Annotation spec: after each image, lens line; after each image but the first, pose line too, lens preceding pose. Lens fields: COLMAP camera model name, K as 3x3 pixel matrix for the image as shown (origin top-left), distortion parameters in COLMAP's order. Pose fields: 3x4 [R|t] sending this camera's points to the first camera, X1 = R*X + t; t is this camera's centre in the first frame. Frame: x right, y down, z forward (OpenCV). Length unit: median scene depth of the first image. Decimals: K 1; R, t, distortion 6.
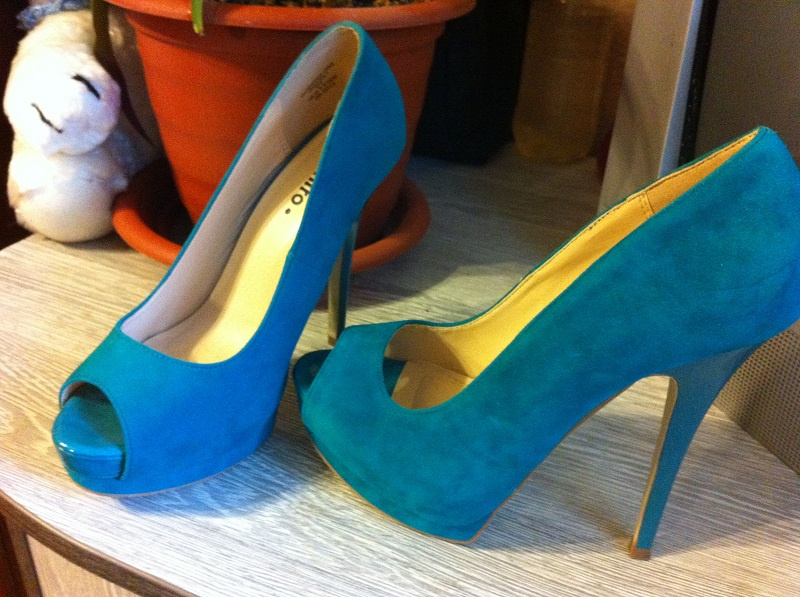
lens RADIAL K [[806.8, 0, 404.5], [0, 806.8, 289.8], [0, 0, 1]] dist [-0.111869, 0.000000]
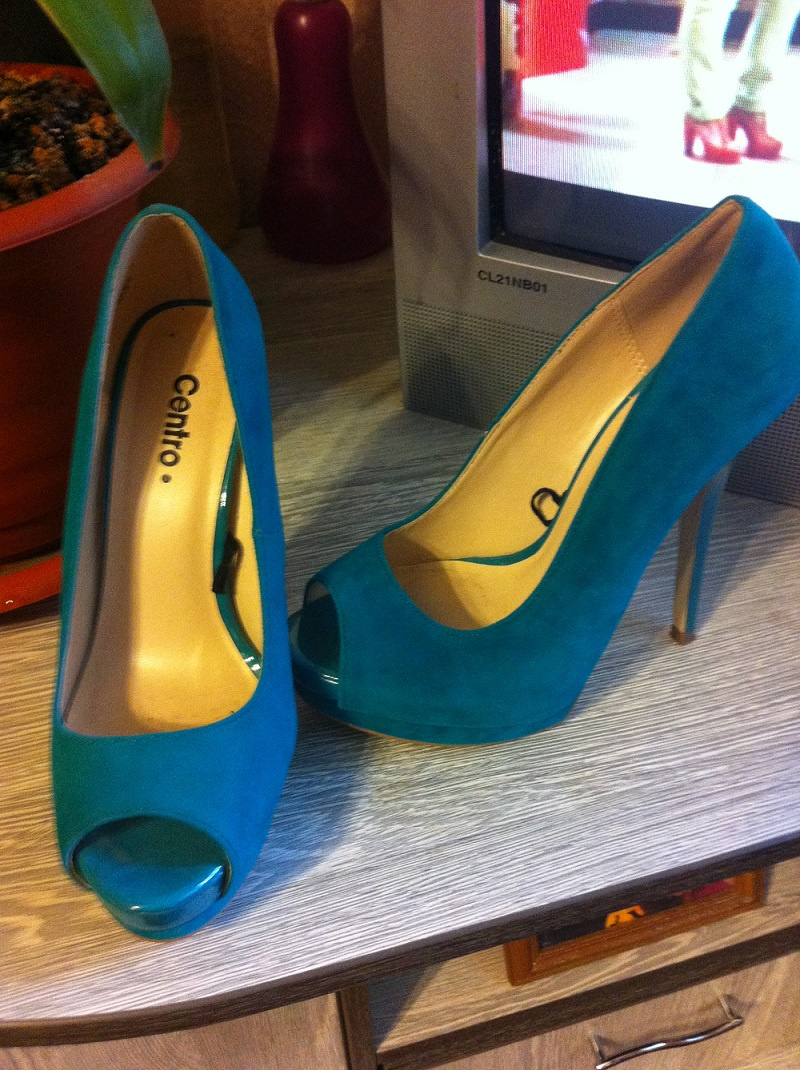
lens RADIAL K [[1079.1, 0, 398.8], [0, 1079.1, 545.7], [0, 0, 1]] dist [-0.111869, 0.000000]
pose [[0.766728, -0.467962, 0.439476, -0.499311], [0.374701, 0.882082, 0.285536, -0.275715], [-0.521274, -0.054256, 0.851663, 0.056775]]
